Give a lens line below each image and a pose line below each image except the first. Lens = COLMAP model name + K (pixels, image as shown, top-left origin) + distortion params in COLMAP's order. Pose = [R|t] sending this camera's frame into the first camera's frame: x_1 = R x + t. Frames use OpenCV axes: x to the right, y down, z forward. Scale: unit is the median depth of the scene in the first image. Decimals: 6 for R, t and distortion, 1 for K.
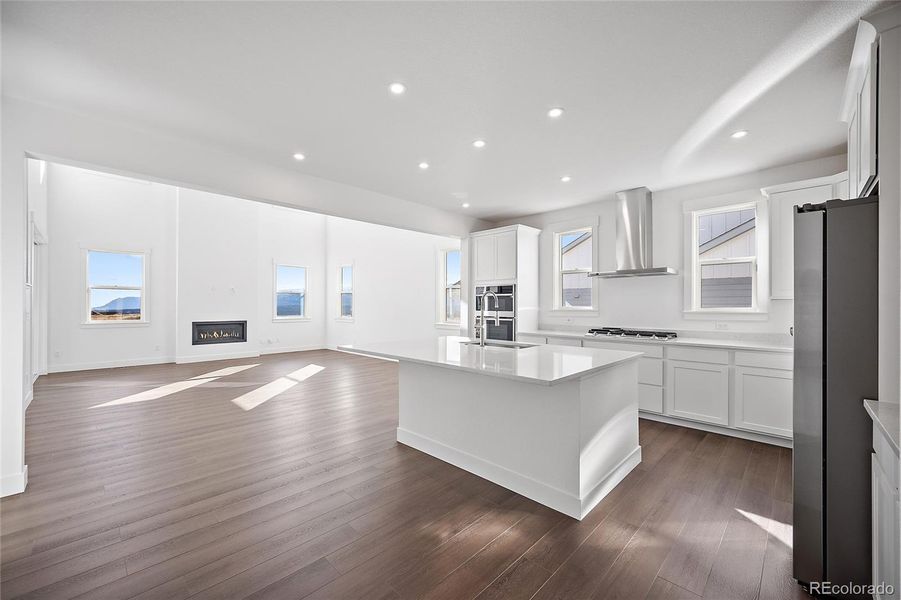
lens RADIAL K [[354.5, 0, 452.5], [0, 354.5, 303.2], [0, 0, 1]] dist [-0.001336, -0.000222]
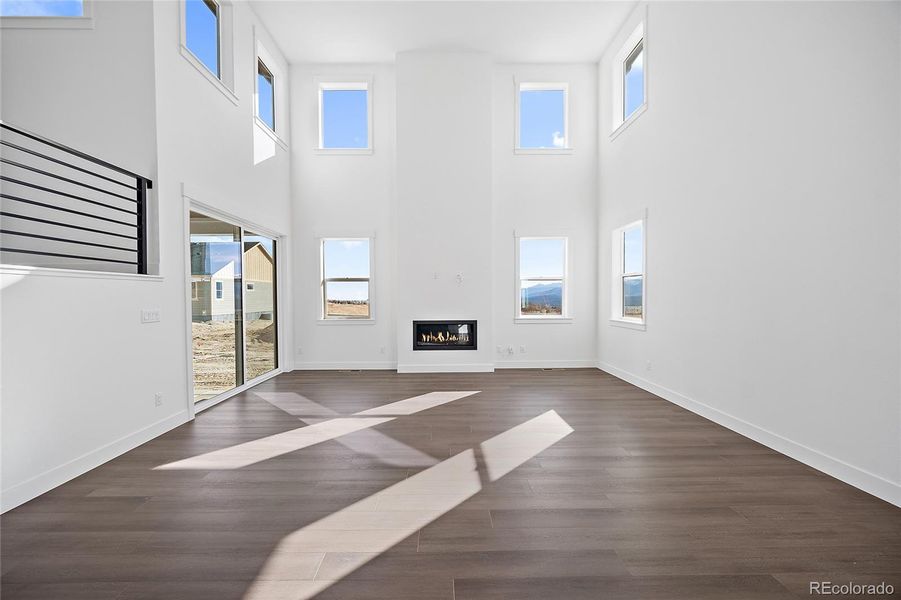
lens RADIAL K [[354.5, 0, 447.8], [0, 354.5, 302.0], [0, 0, 1]] dist [-0.001336, -0.000222]
pose [[0.708911, 0.006153, -0.705271, -0.139743], [0.002354, 0.999936, 0.011091, 0.004579], [0.705294, -0.009523, 0.708851, 0.522170]]
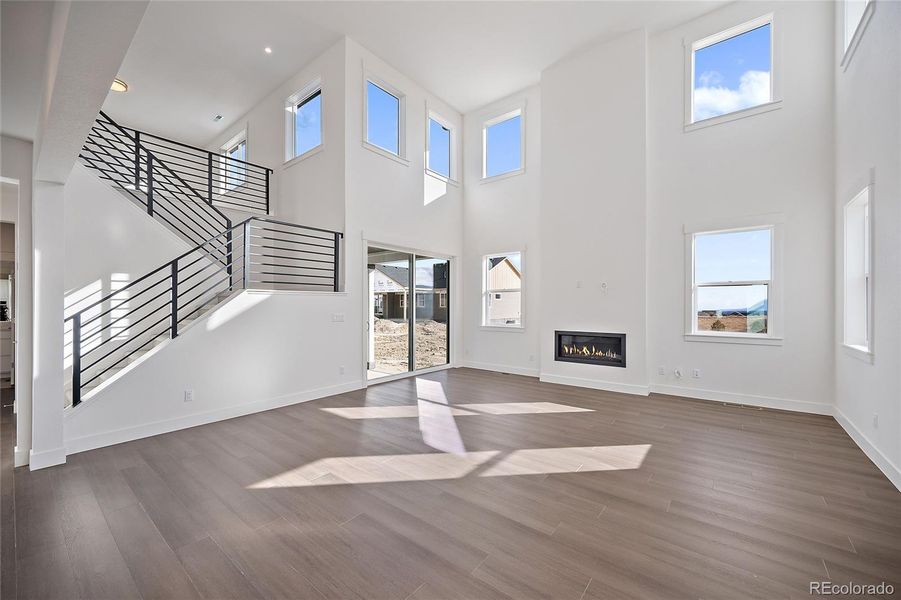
lens RADIAL K [[354.5, 0, 444.9], [0, 354.5, 305.1], [0, 0, 1]] dist [-0.001336, -0.000222]
pose [[0.100572, -0.002351, -0.994927, 0.010420], [-0.006656, 0.999973, -0.003036, 0.001726], [0.994907, 0.006927, 0.100554, 0.706990]]
